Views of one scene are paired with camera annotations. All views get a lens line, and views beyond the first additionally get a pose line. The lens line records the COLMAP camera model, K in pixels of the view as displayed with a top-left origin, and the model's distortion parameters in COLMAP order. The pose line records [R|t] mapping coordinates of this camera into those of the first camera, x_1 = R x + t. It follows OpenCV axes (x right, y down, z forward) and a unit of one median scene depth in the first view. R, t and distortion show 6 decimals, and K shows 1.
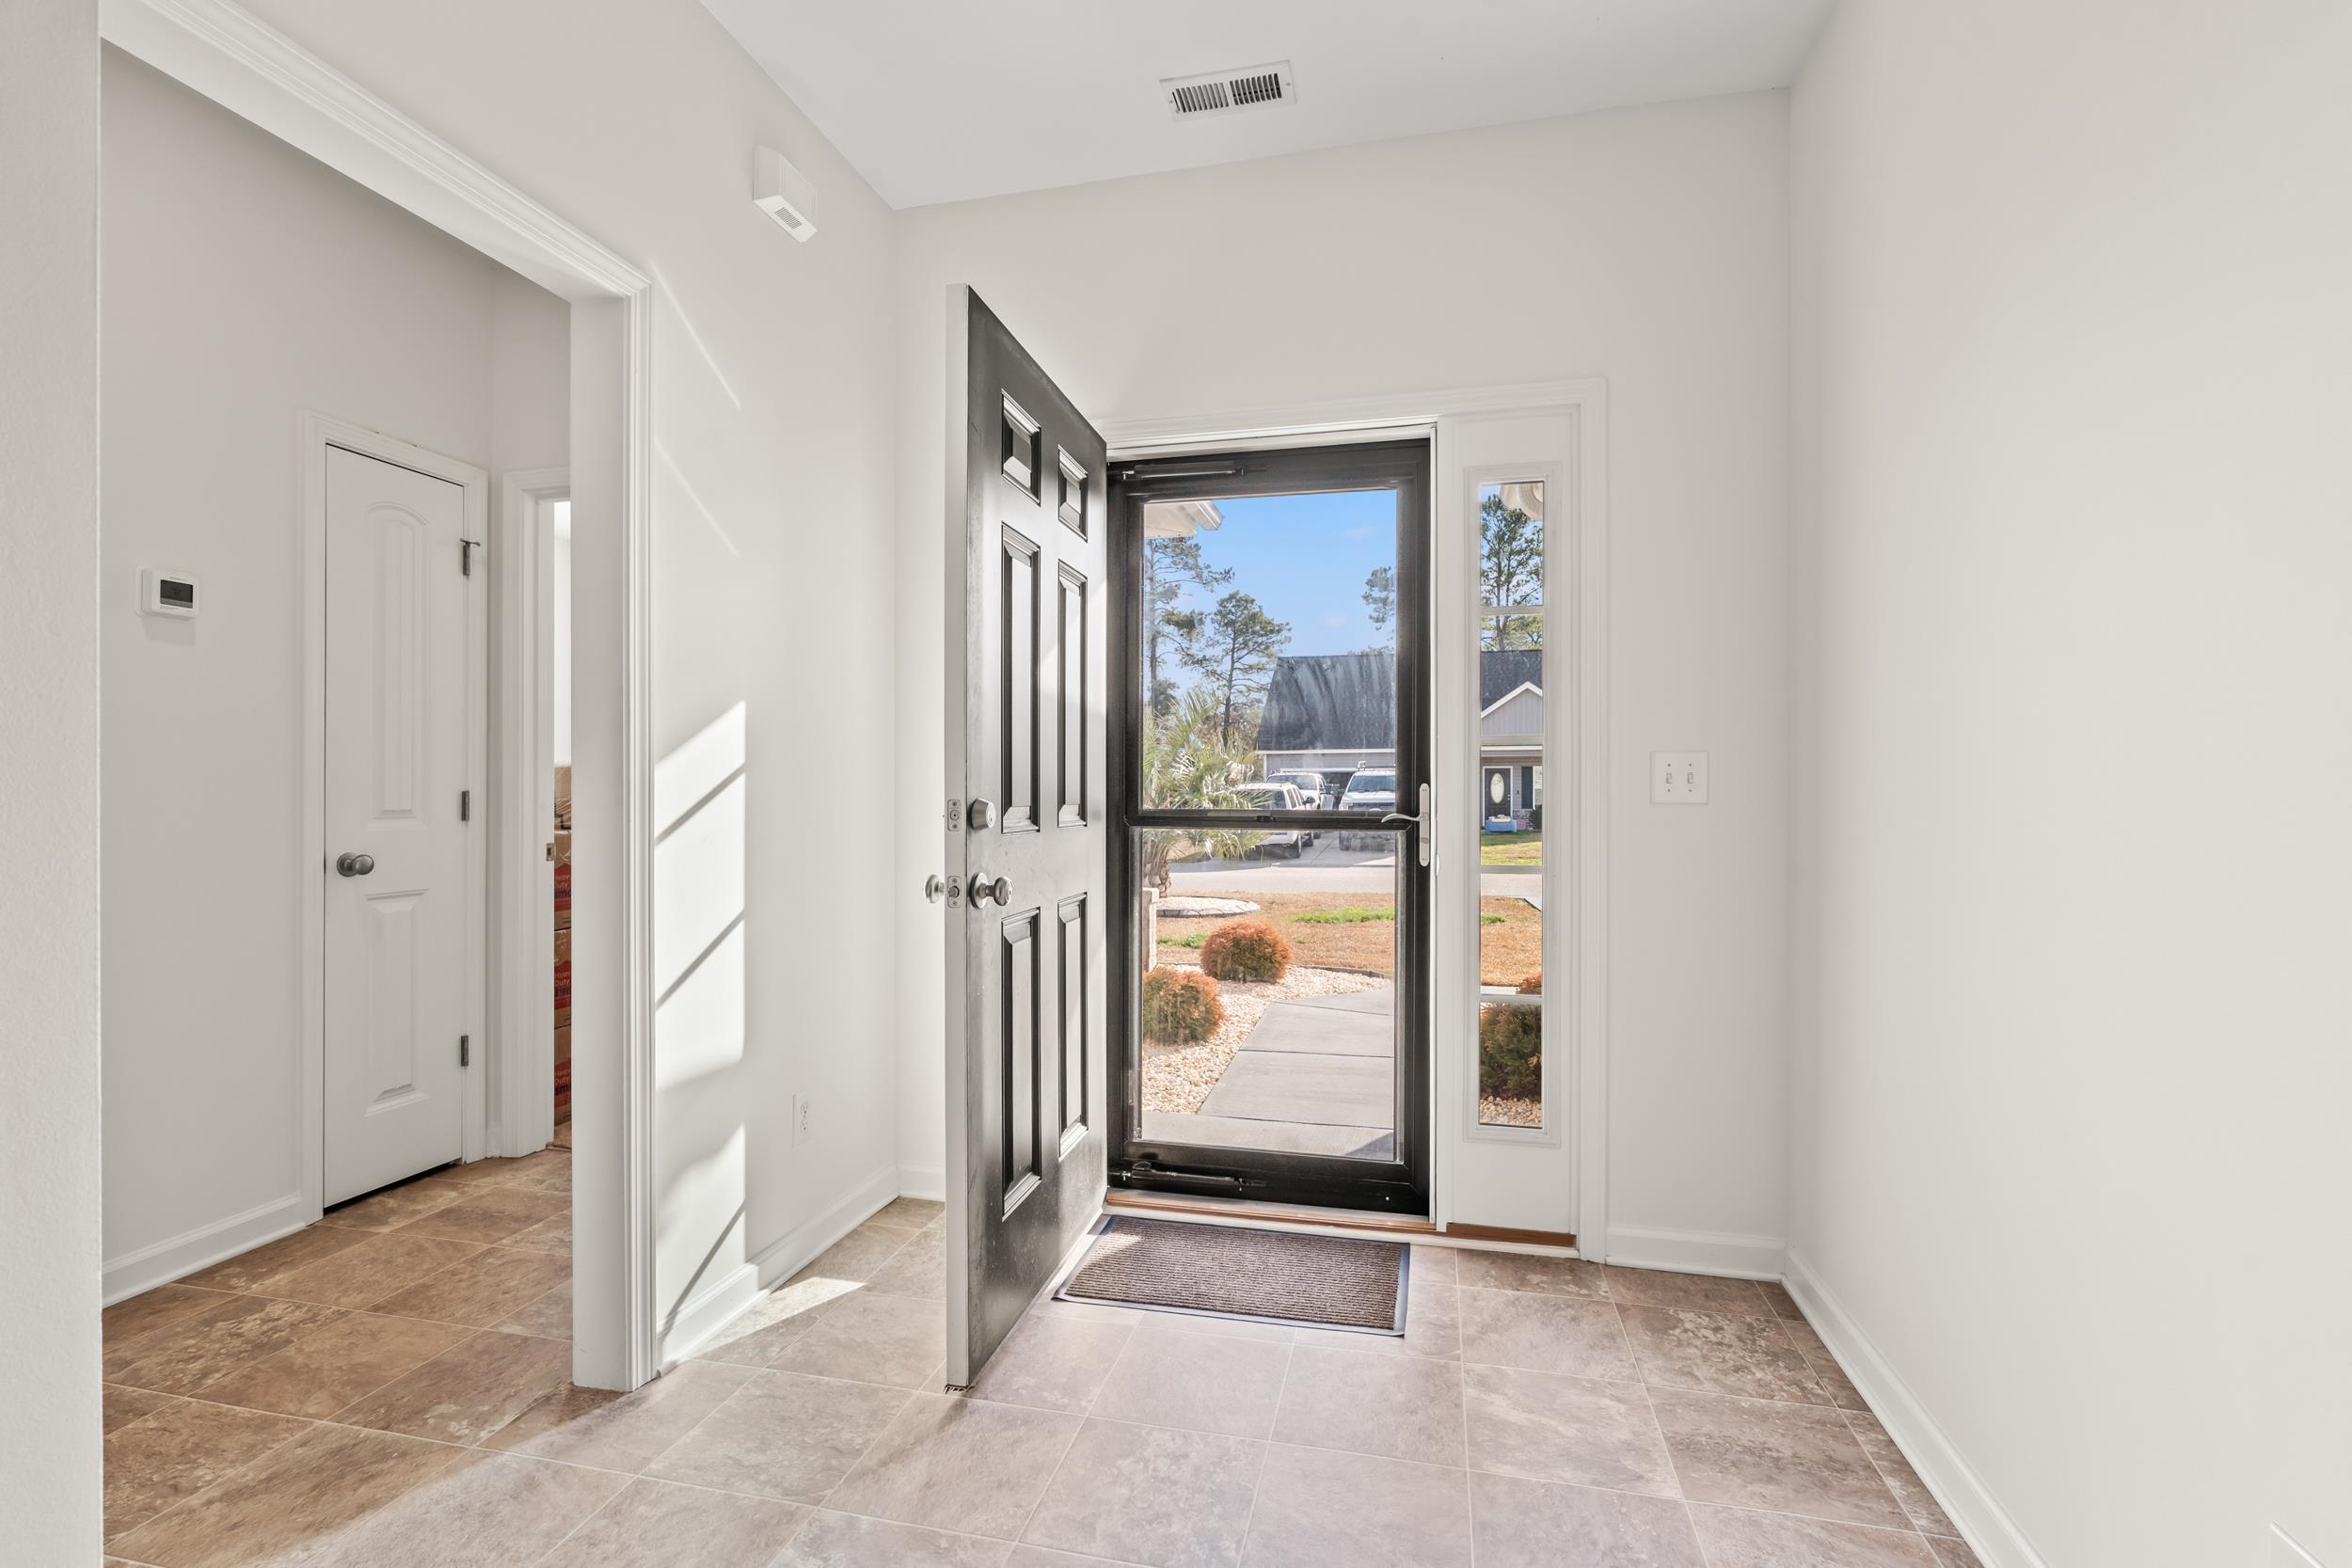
lens RADIAL K [[1042.0, 0, 1181.3], [0, 1042.0, 785.4], [0, 0, 1]] dist [0.000307, -0.000028]
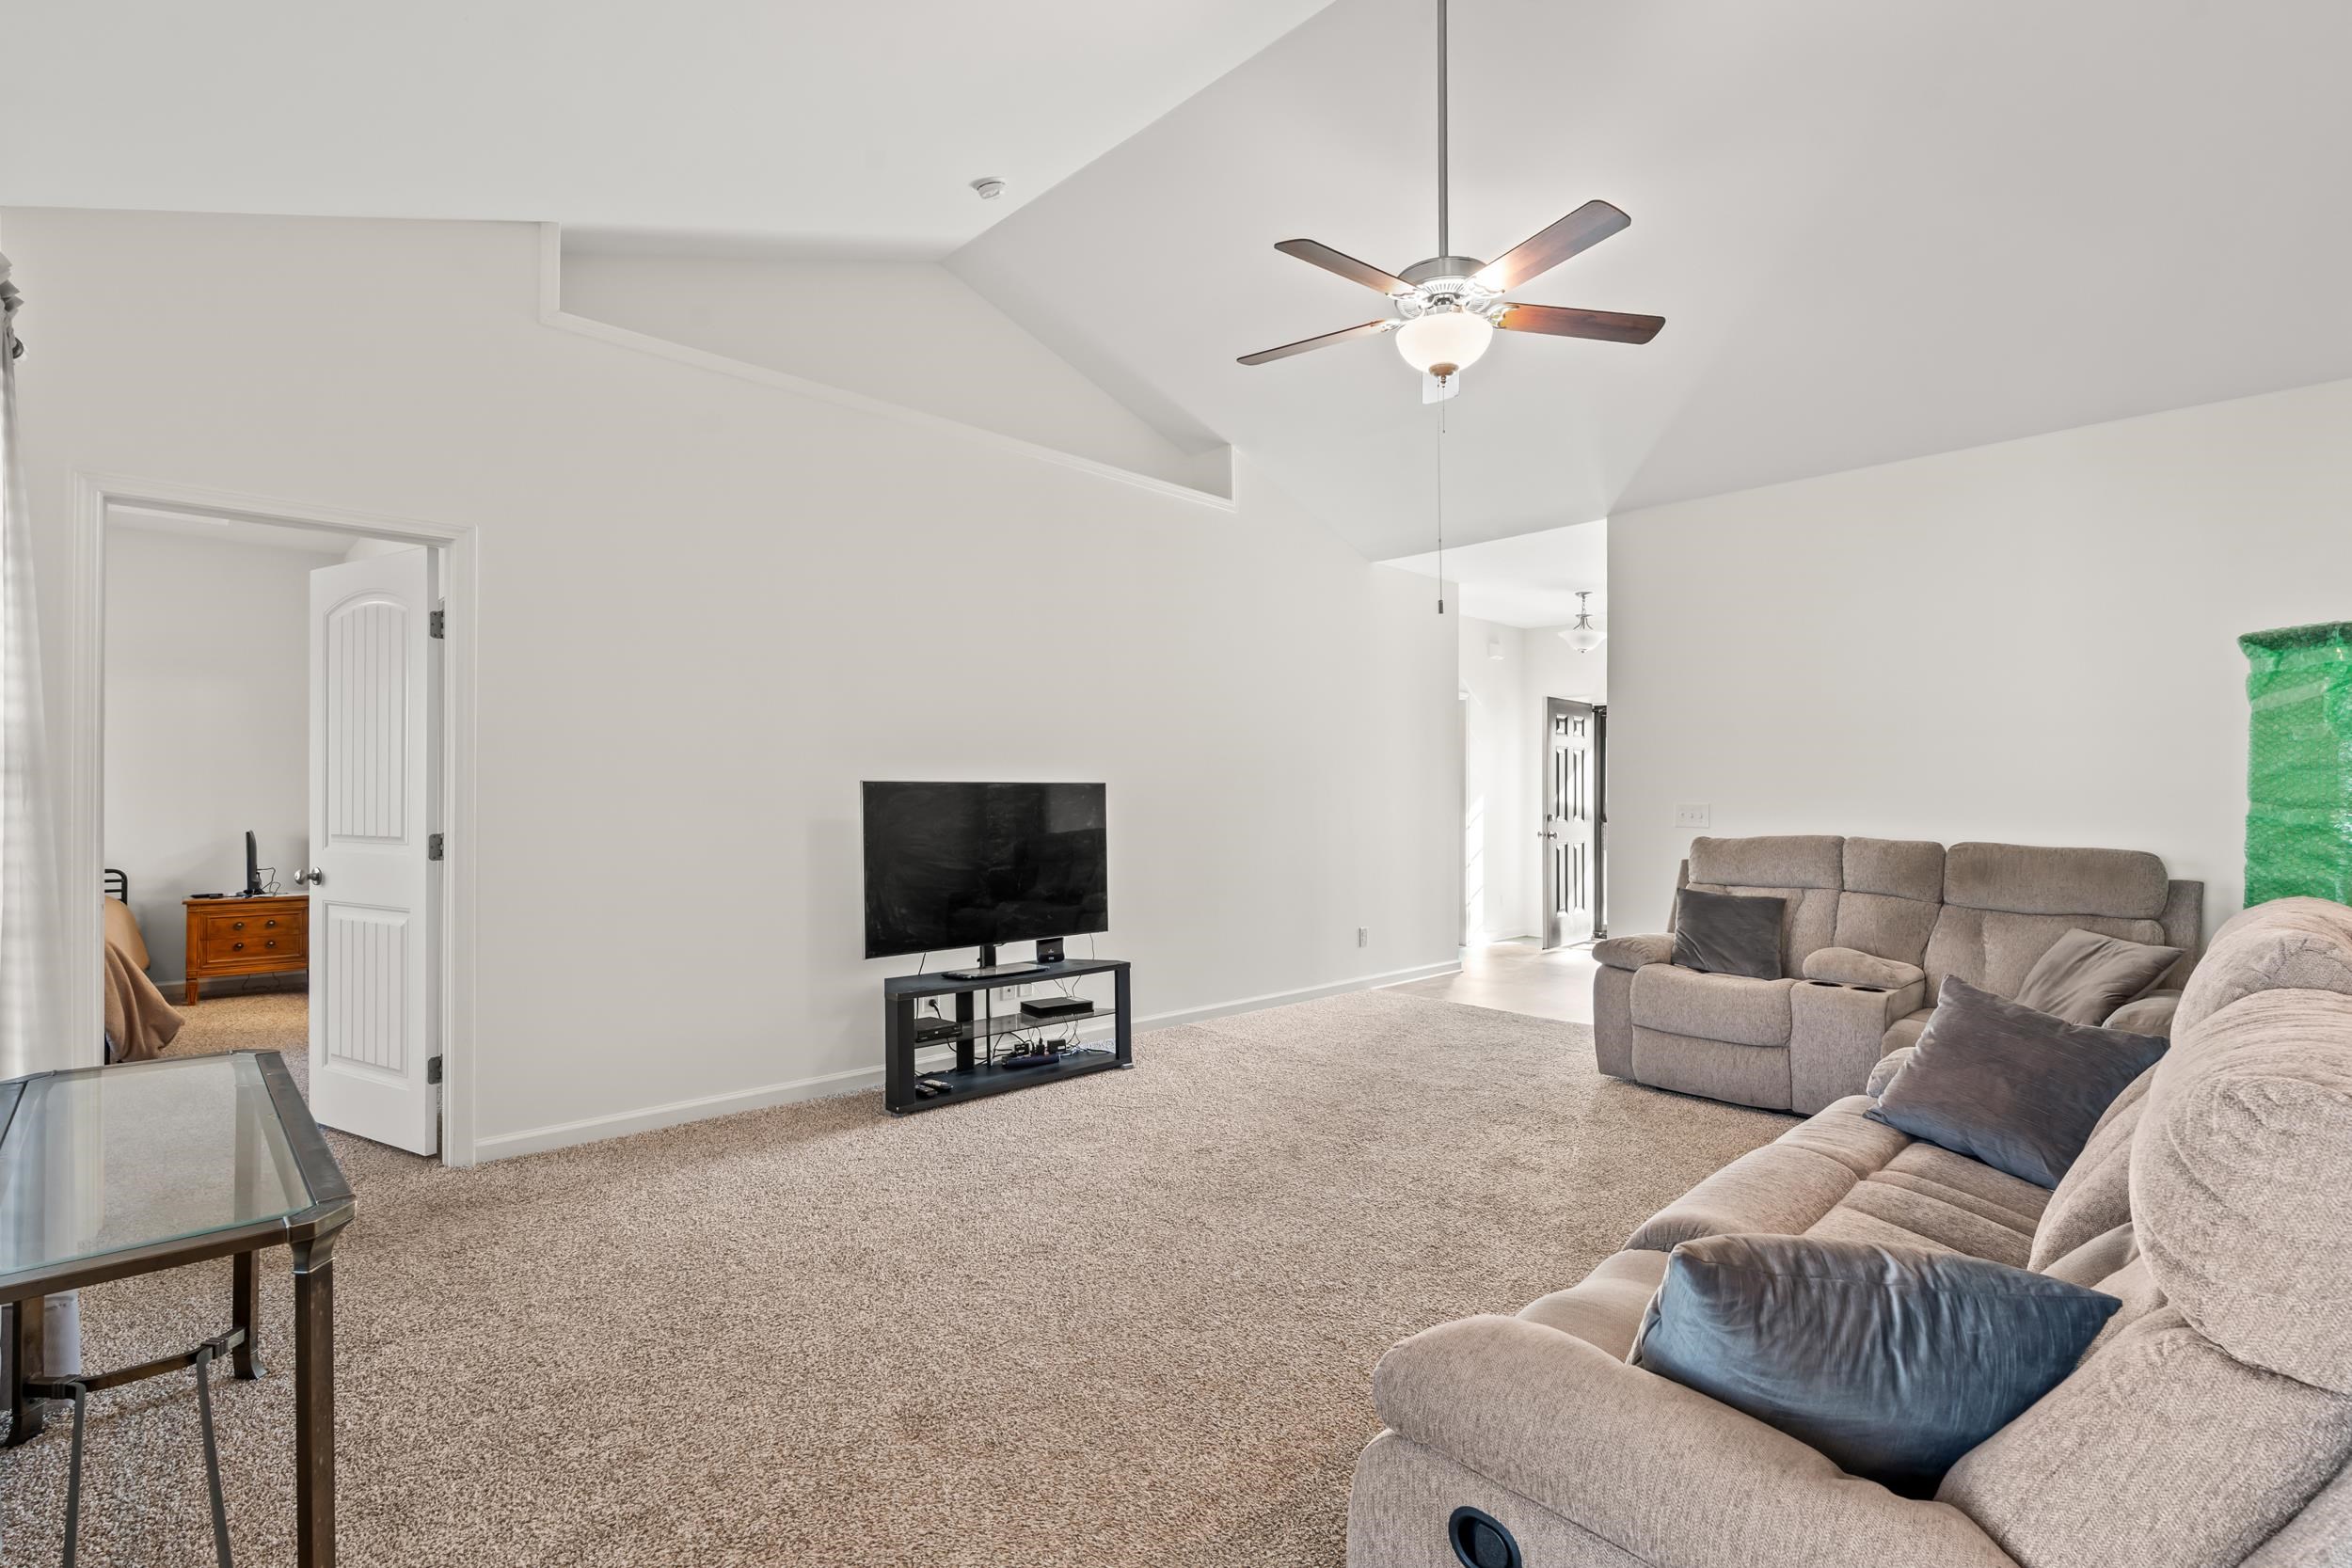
lens RADIAL K [[1042.0, 0, 1181.3], [0, 1042.0, 785.4], [0, 0, 1]] dist [0.000307, -0.000028]
pose [[0.860681, -0.000159, -0.509144, 0.499164], [-0.004744, 0.999954, -0.008333, -0.043326], [0.509122, 0.009587, 0.860641, -2.538114]]
